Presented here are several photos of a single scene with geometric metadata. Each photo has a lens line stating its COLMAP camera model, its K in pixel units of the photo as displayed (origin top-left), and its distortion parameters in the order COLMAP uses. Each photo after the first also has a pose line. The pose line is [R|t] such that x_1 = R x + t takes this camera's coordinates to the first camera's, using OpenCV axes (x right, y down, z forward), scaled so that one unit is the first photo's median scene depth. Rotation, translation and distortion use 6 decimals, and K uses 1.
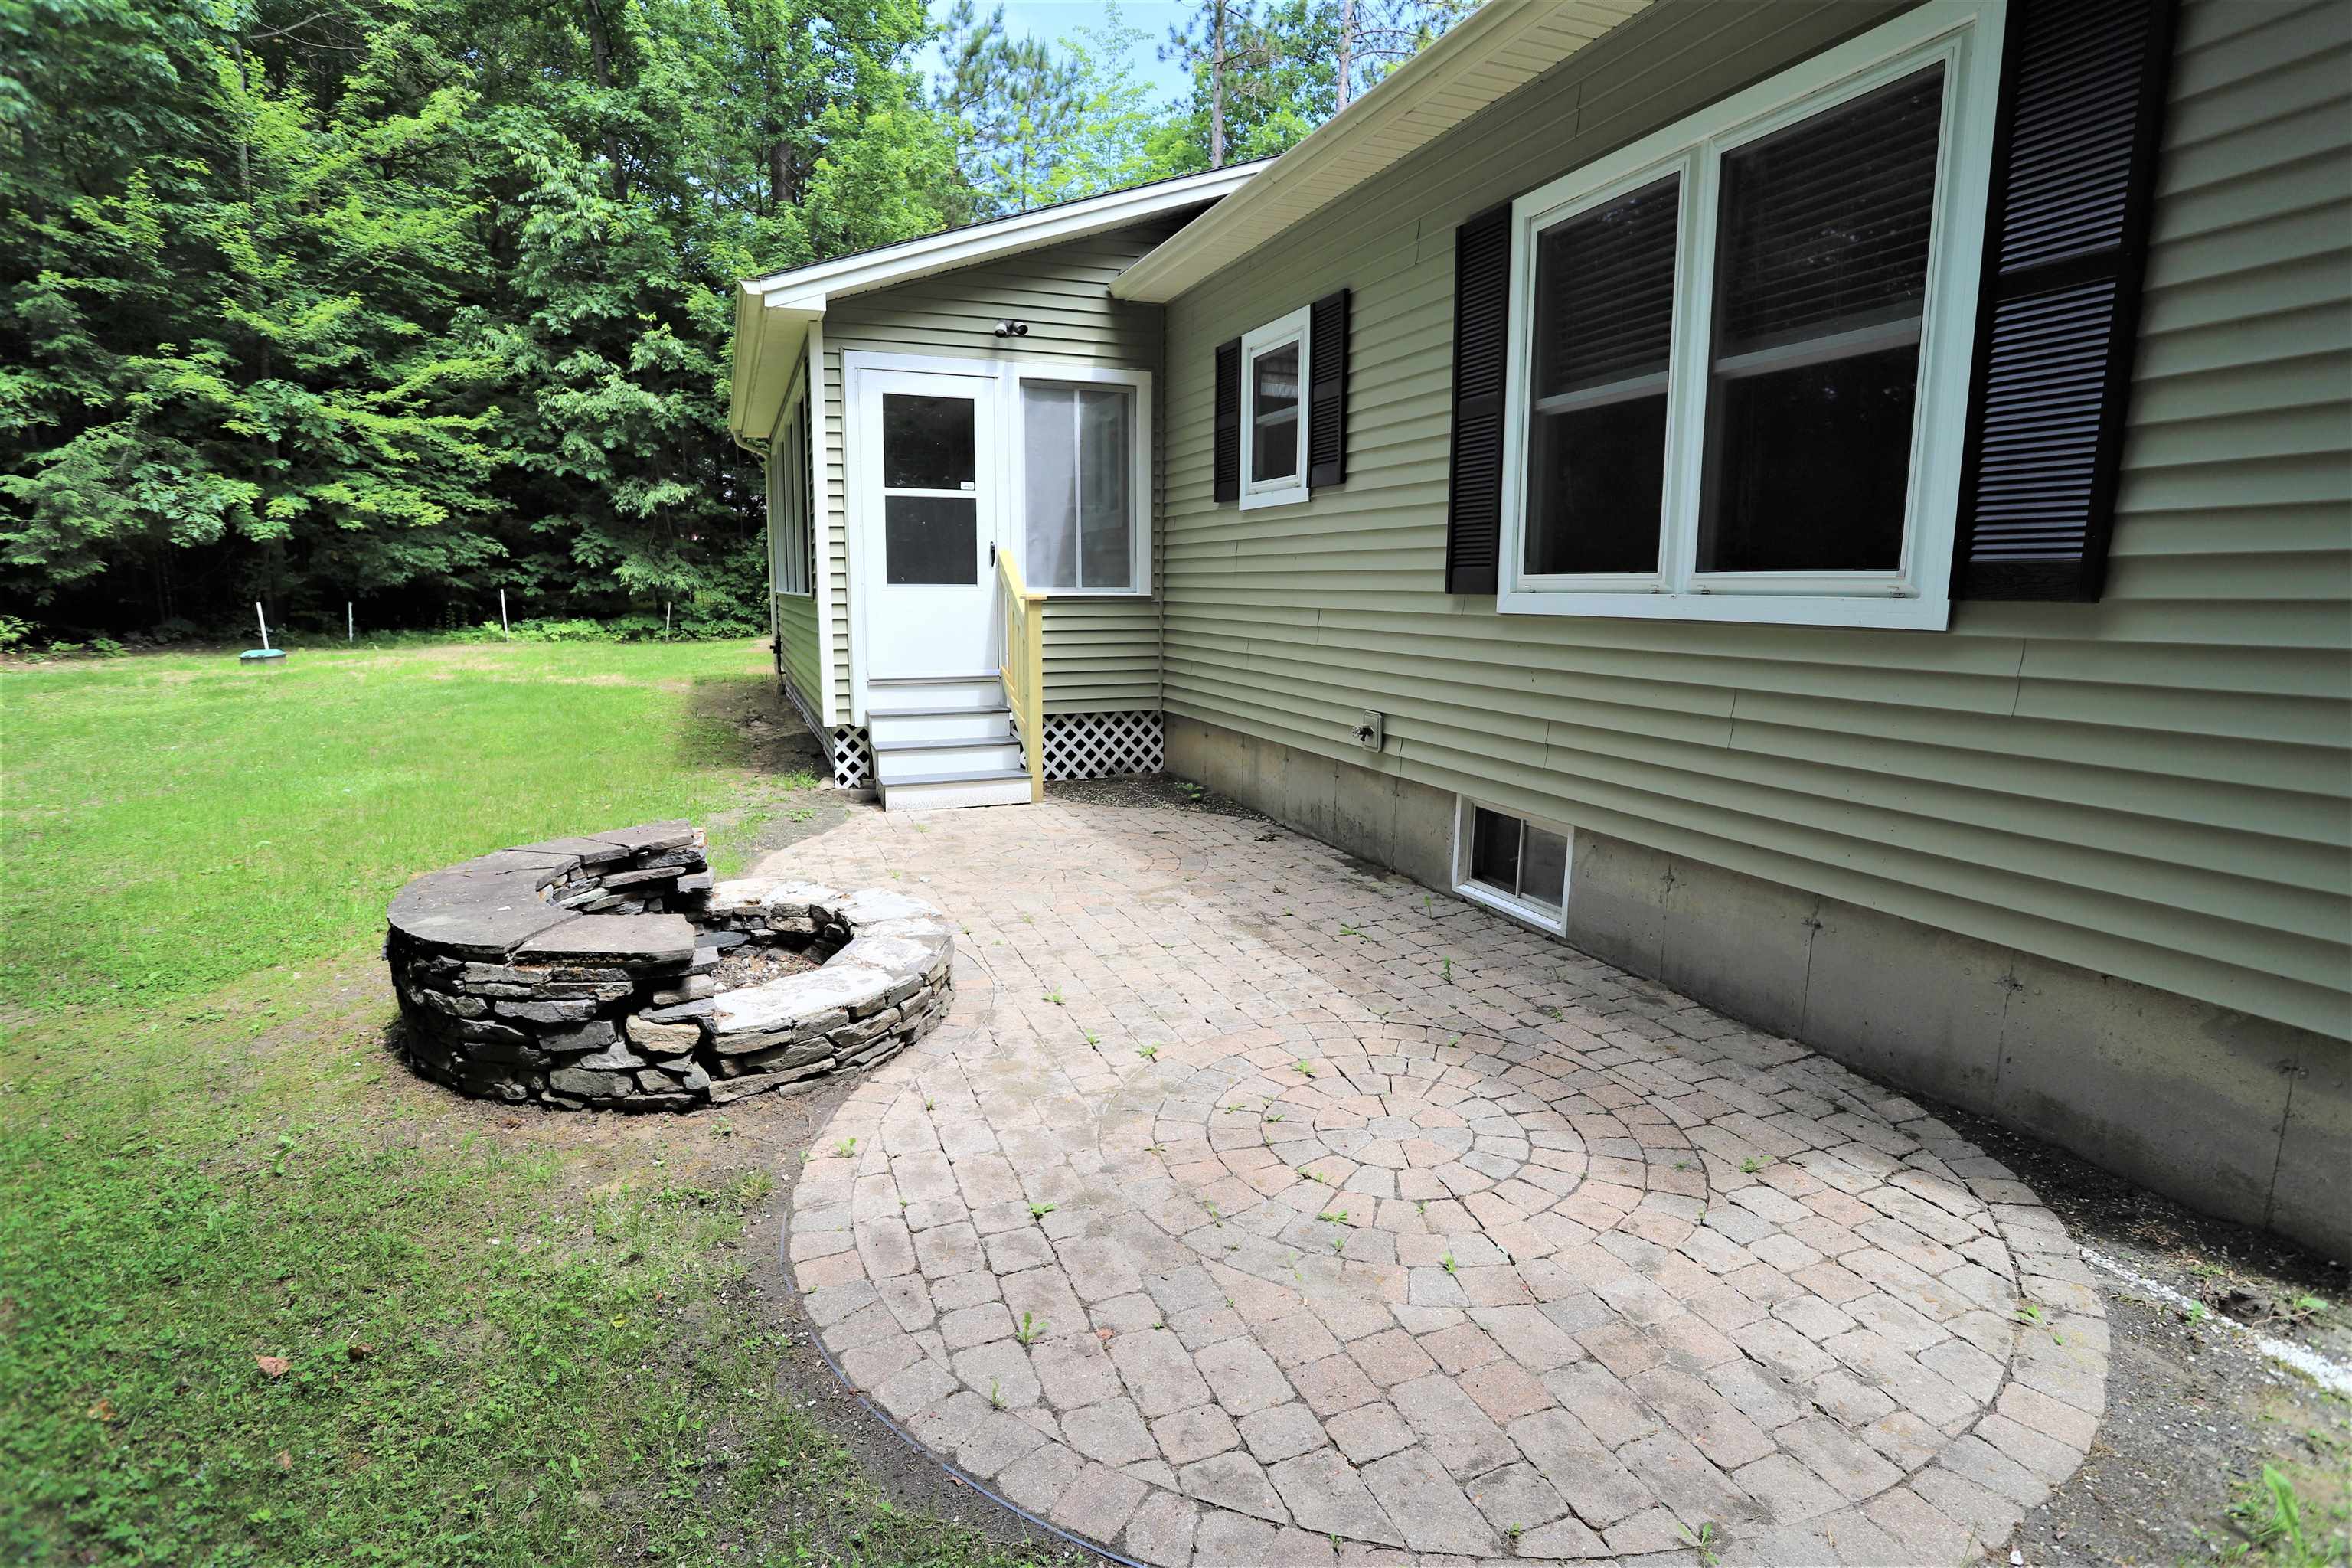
lens RADIAL K [[1143.5, 0, 1184.7], [0, 1143.5, 780.6], [0, 0, 1]] dist [-0.066517, 0.027397]
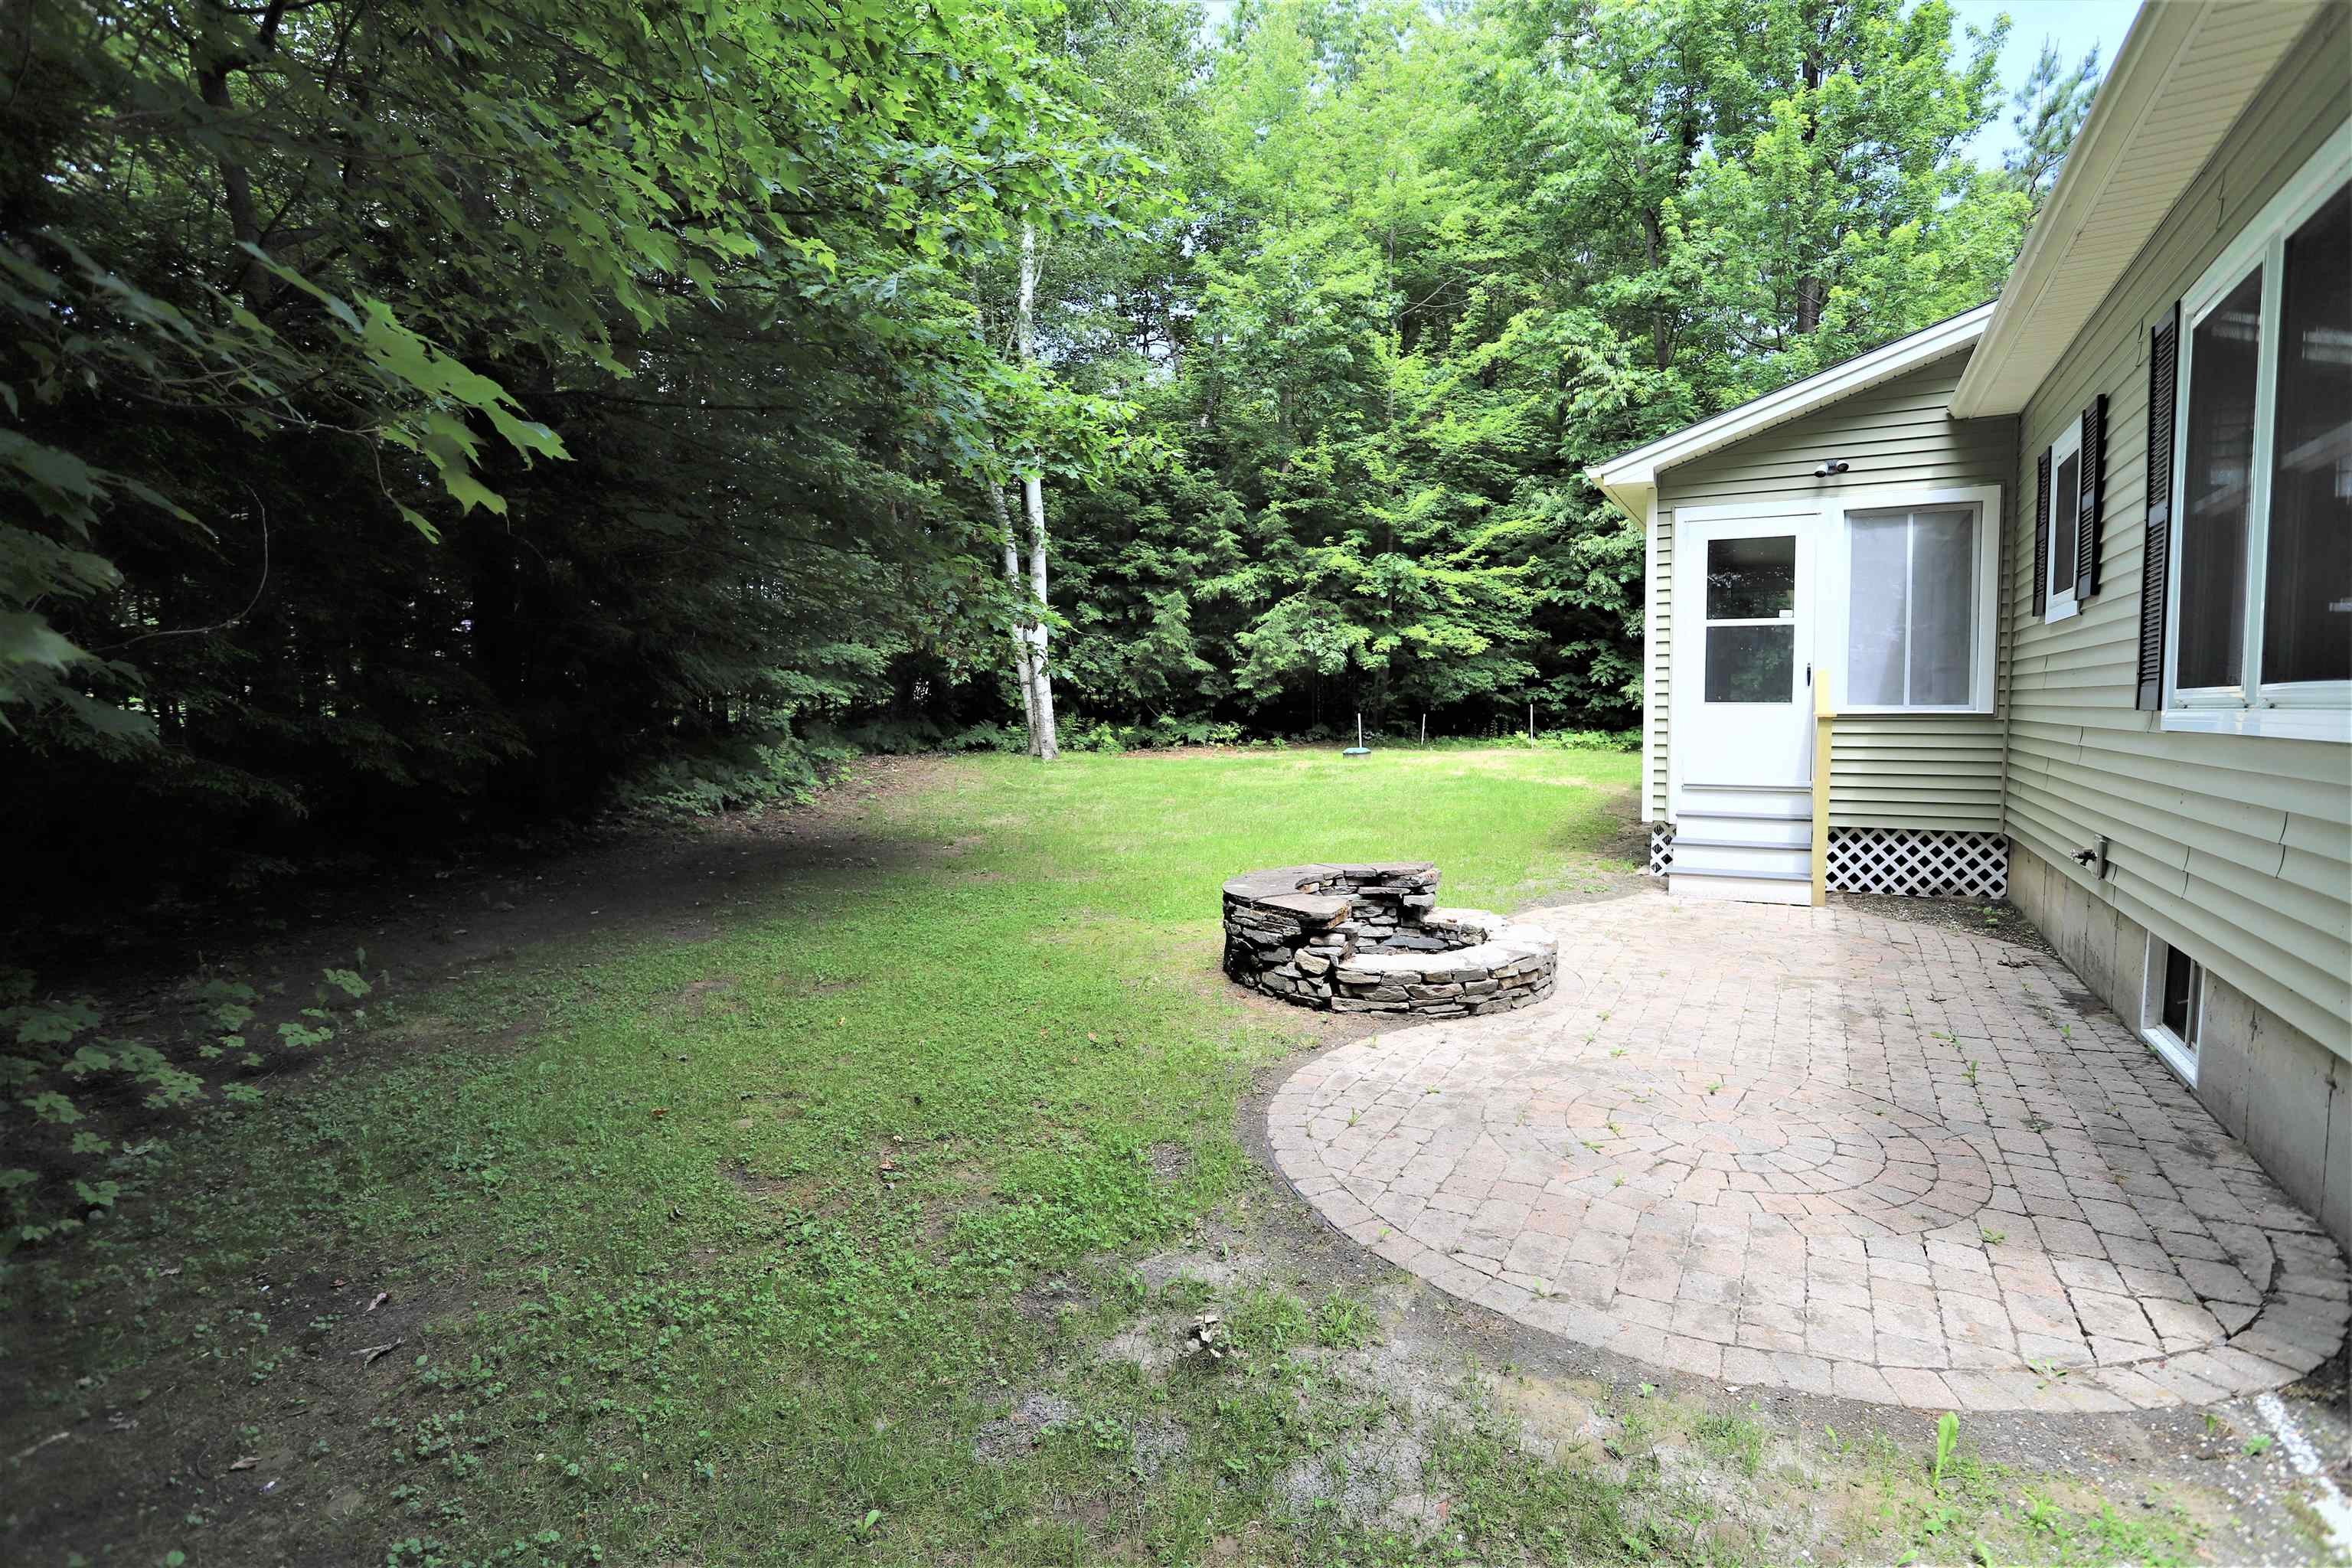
lens RADIAL K [[1143.5, 0, 1184.7], [0, 1143.5, 780.6], [0, 0, 1]] dist [-0.066517, 0.027397]
pose [[0.627619, 0.043521, -0.777303, 0.266912], [-0.121284, 0.991712, -0.042403, 0.016280], [0.769015, 0.120887, 0.627695, -0.100391]]
